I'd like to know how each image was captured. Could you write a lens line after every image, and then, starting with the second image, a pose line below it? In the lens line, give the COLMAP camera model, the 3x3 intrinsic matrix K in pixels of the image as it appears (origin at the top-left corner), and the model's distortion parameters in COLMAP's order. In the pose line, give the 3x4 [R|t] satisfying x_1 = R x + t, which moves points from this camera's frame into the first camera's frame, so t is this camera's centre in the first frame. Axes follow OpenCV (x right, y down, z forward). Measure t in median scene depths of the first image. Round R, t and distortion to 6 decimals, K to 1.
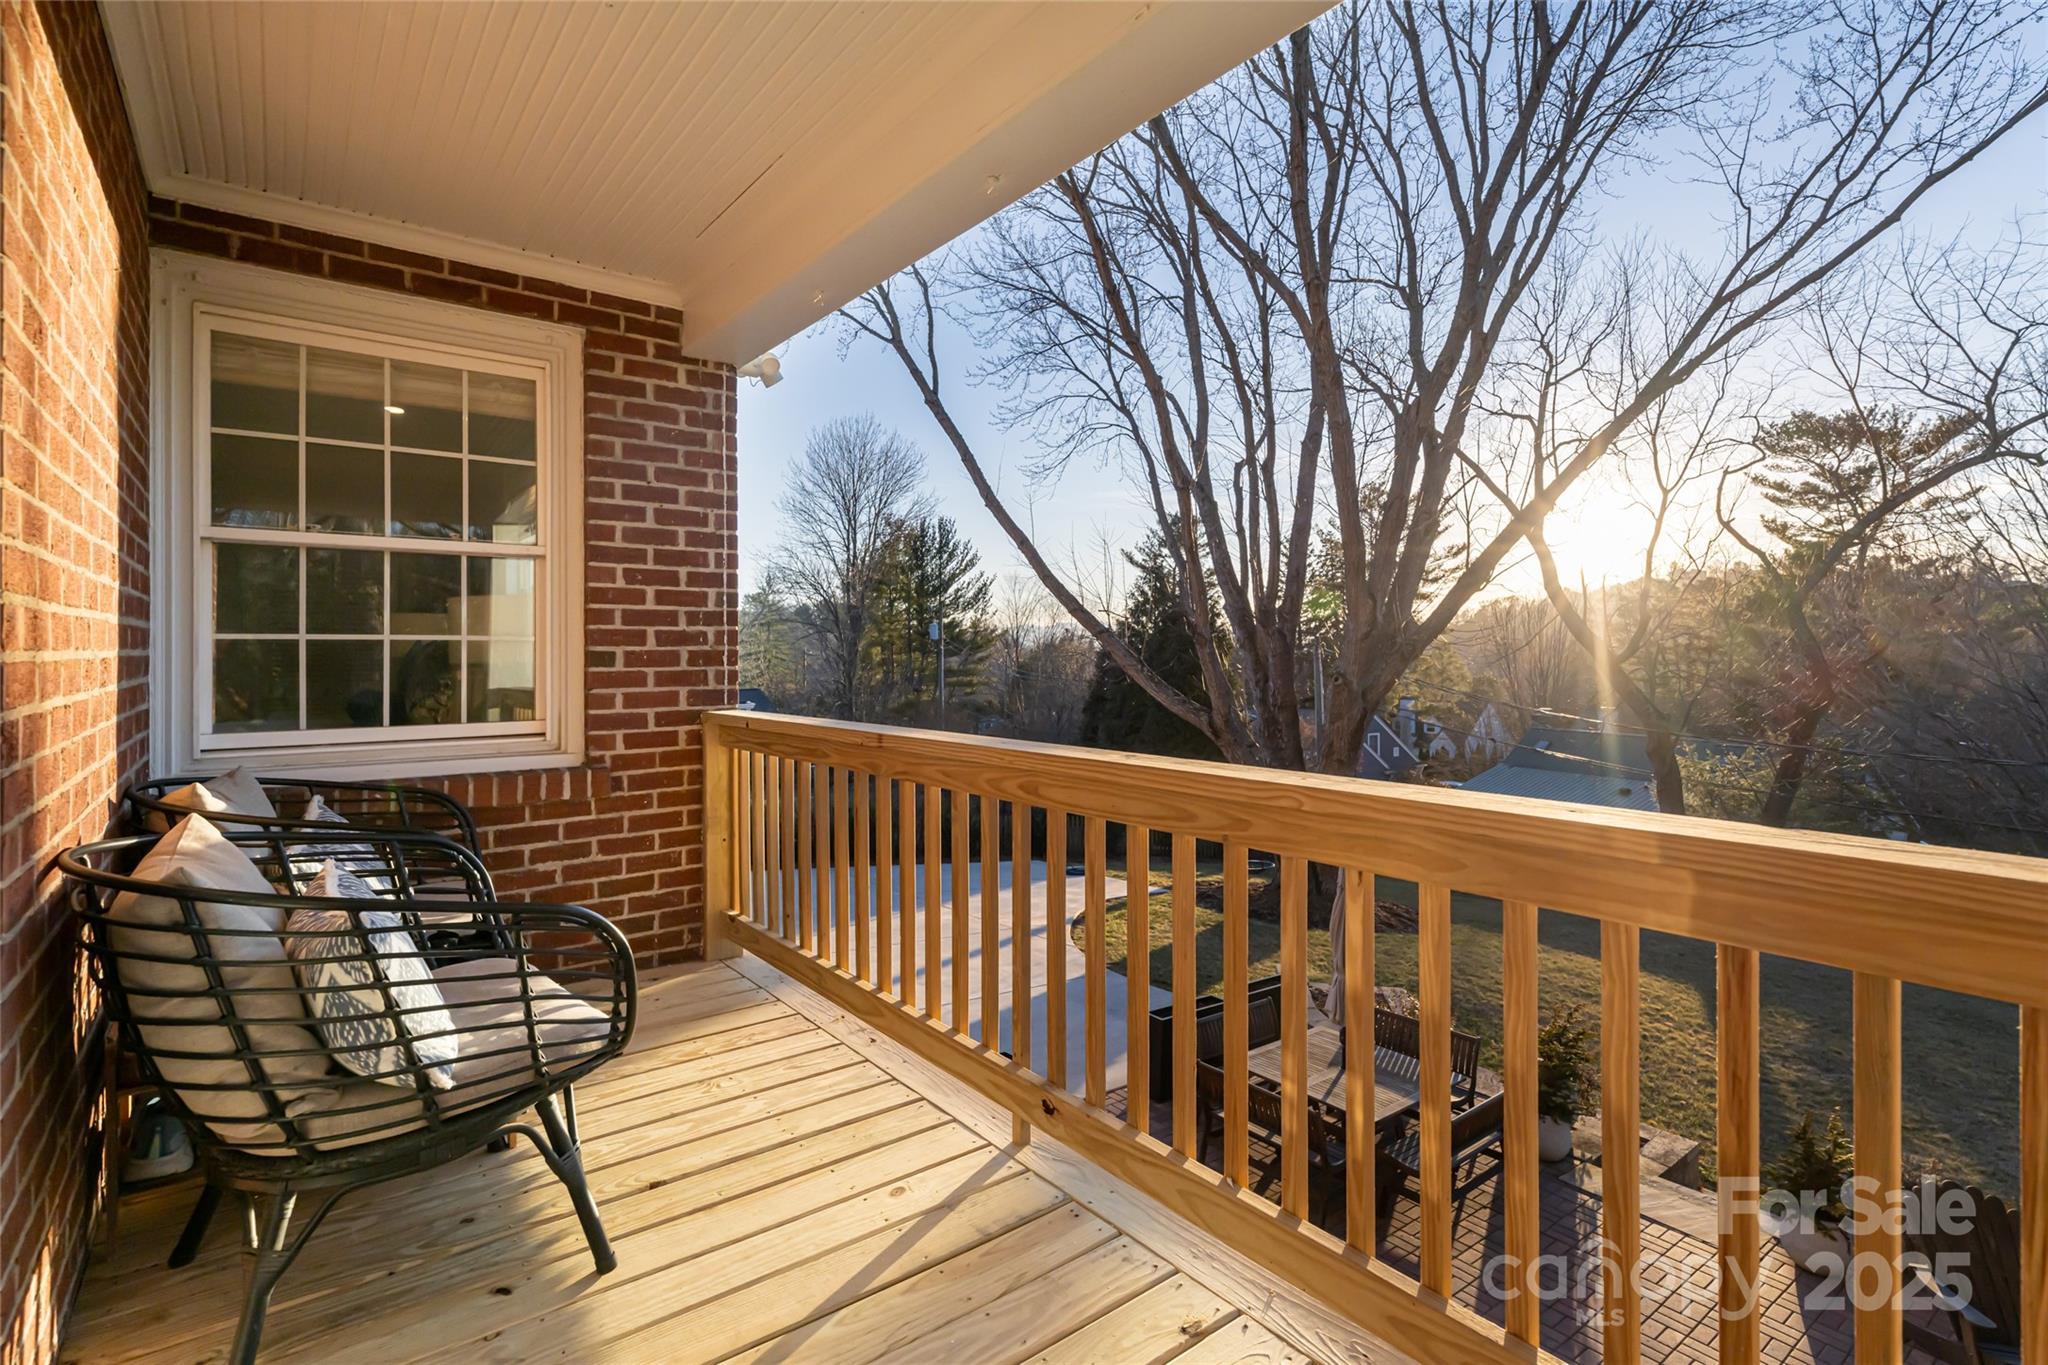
lens RADIAL K [[977.3, 0, 991.8], [0, 977.3, 659.7], [0, 0, 1]] dist [0.014503, -0.000180]
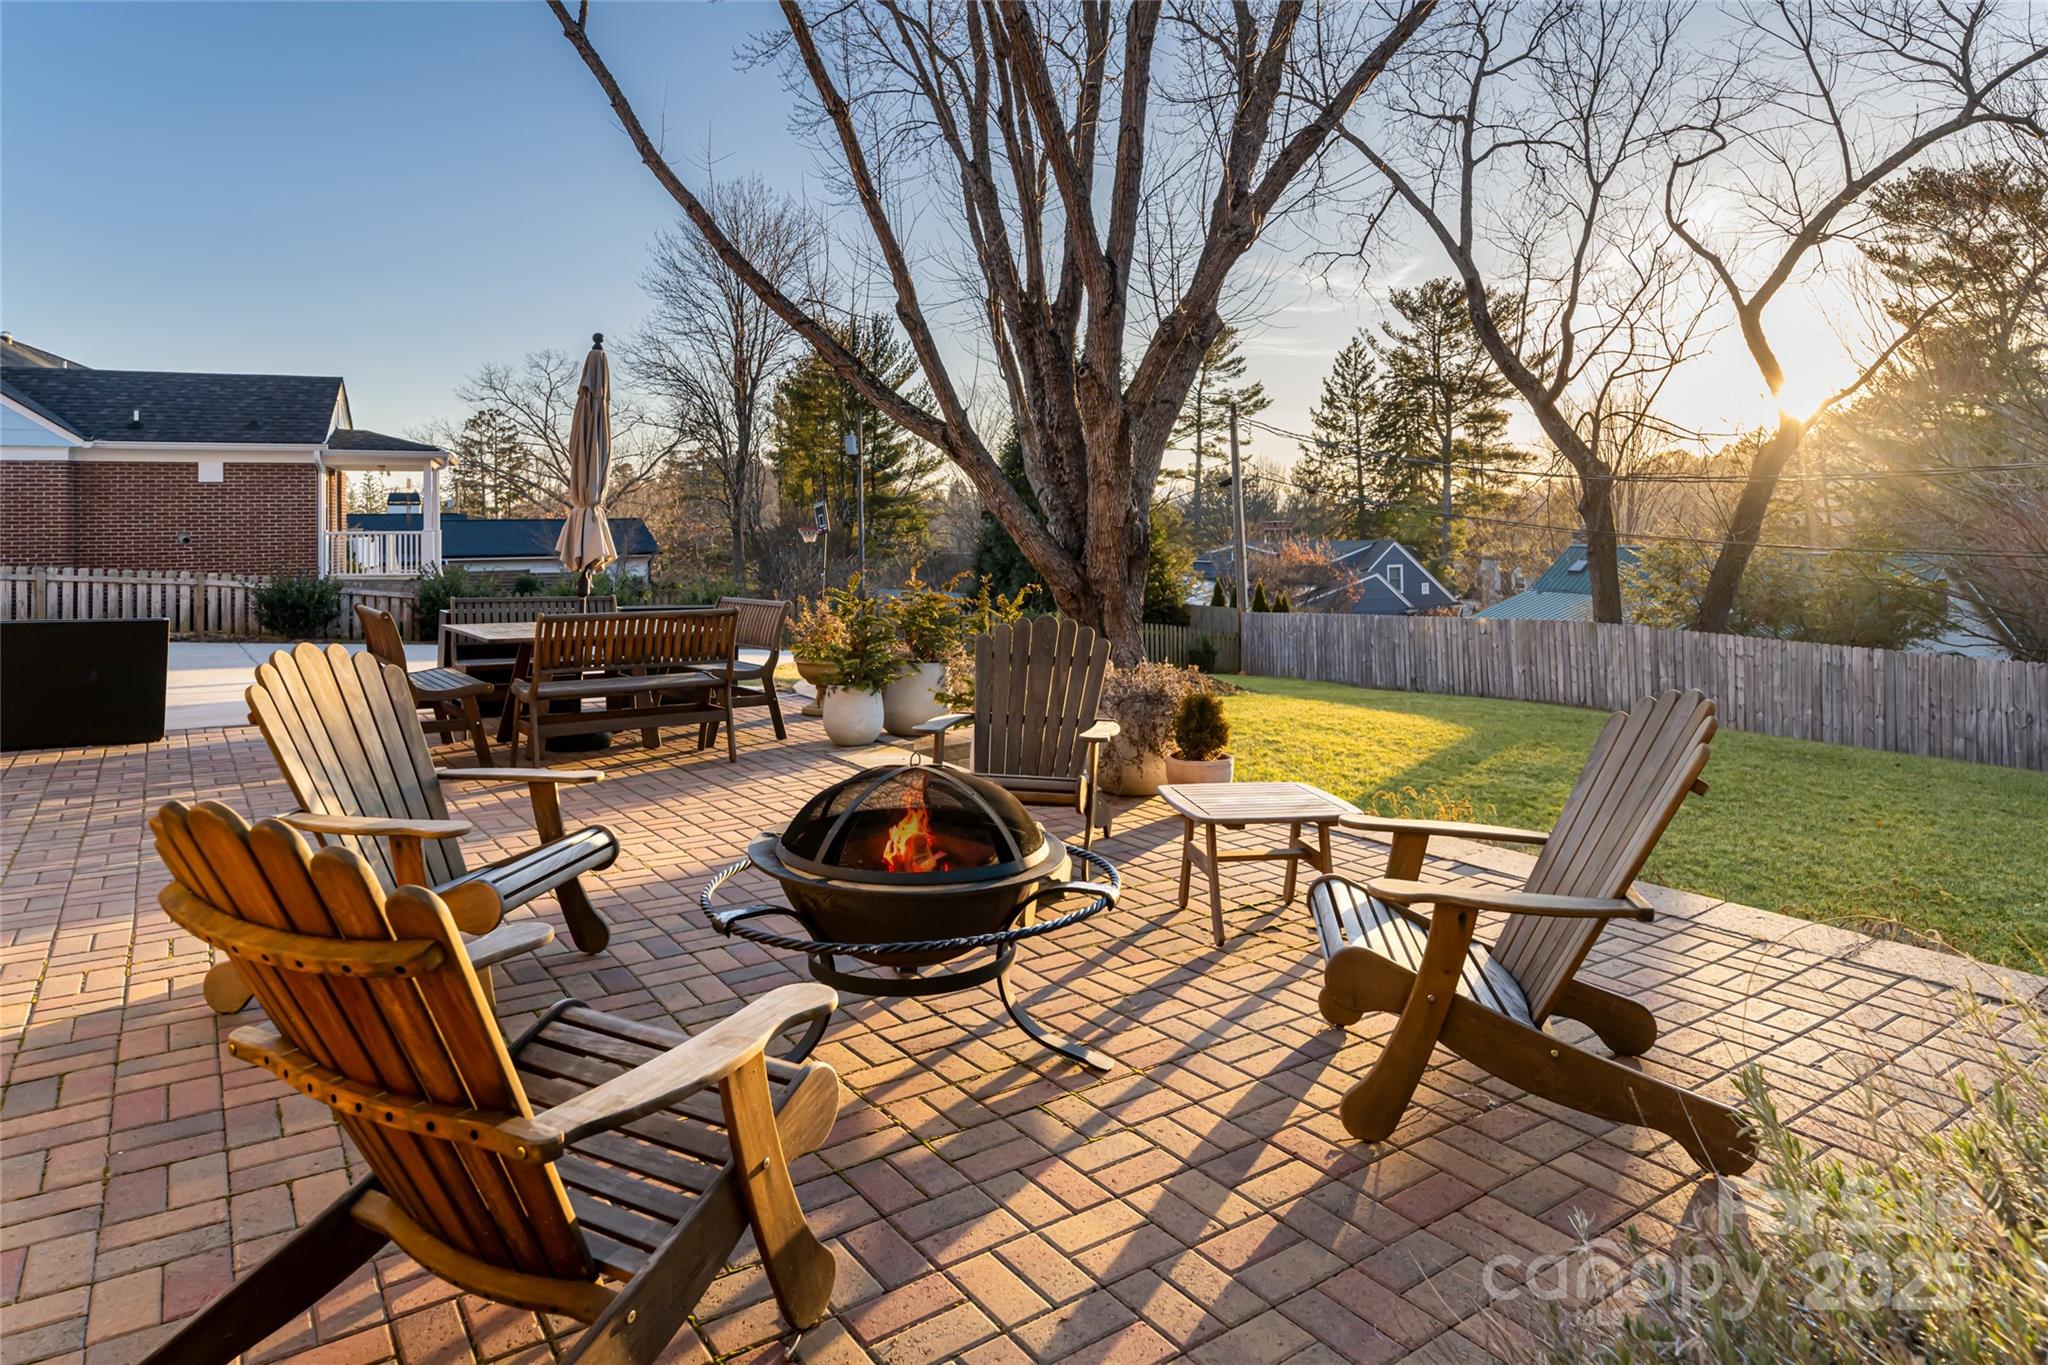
lens RADIAL K [[1184.9, 0, 1024.8], [0, 1184.9, 526.9], [0, 0, 1]] dist [-0.004336, -0.000070]
pose [[0.999540, -0.010498, -0.028462, 0.265509], [0.010104, 0.999852, -0.013952, 0.128825], [0.028605, 0.013658, 0.999497, 0.025156]]
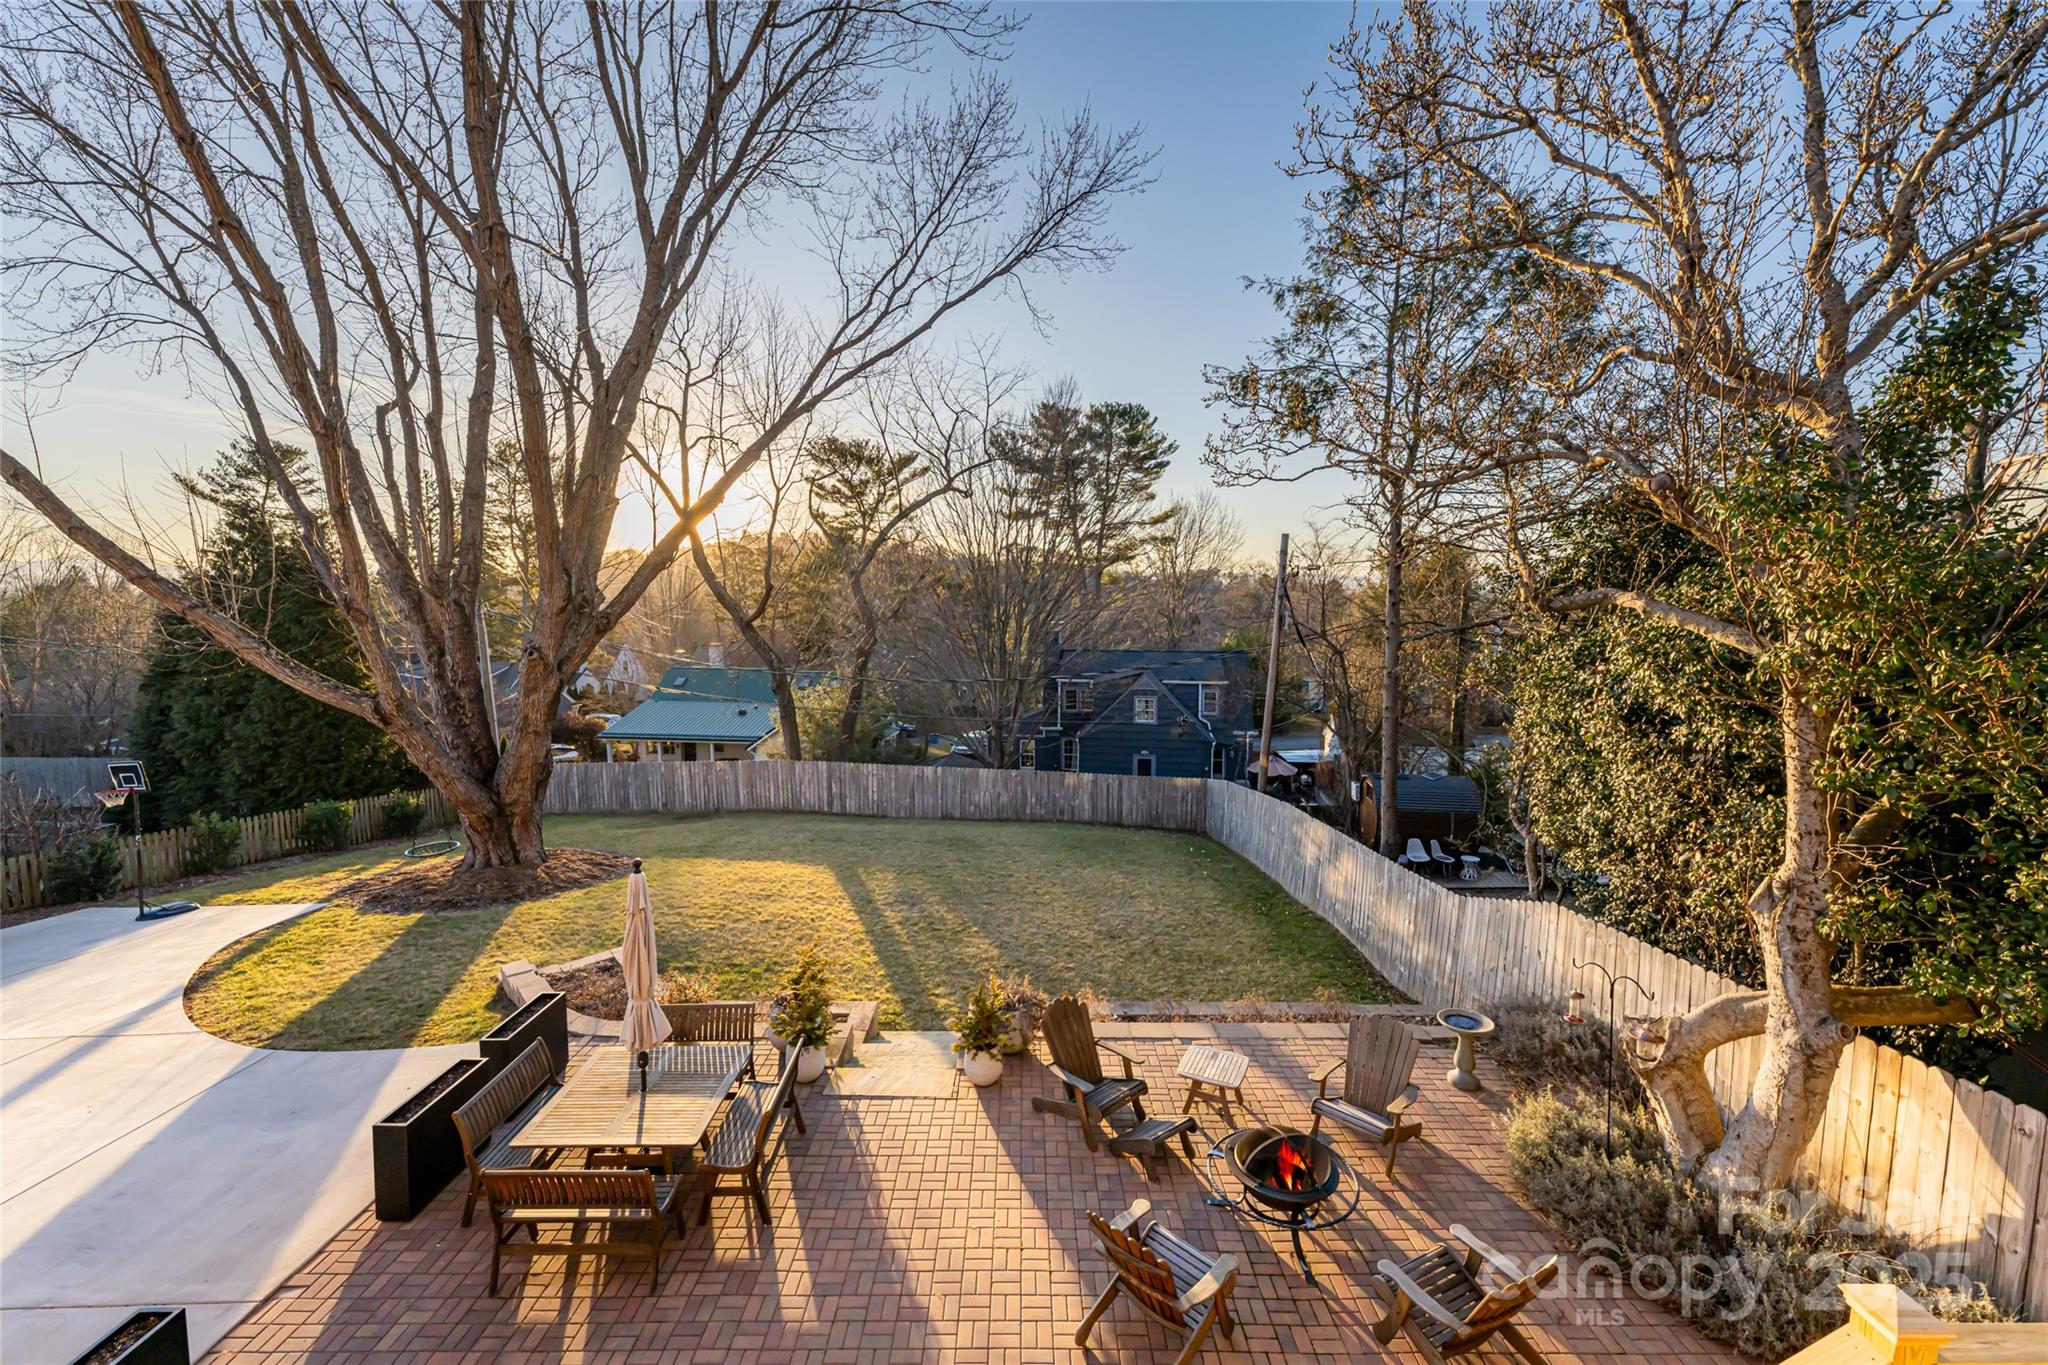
lens RADIAL K [[824.1, 0, 1024.0], [0, 824.1, 682.5], [0, 0, 1]] dist [-0.001022, 0.000210]
pose [[0.597863, -0.081533, 0.797441, -0.013578], [0.003575, 0.995075, 0.099060, -0.025500], [-0.801591, -0.056373, 0.595210, 0.083258]]
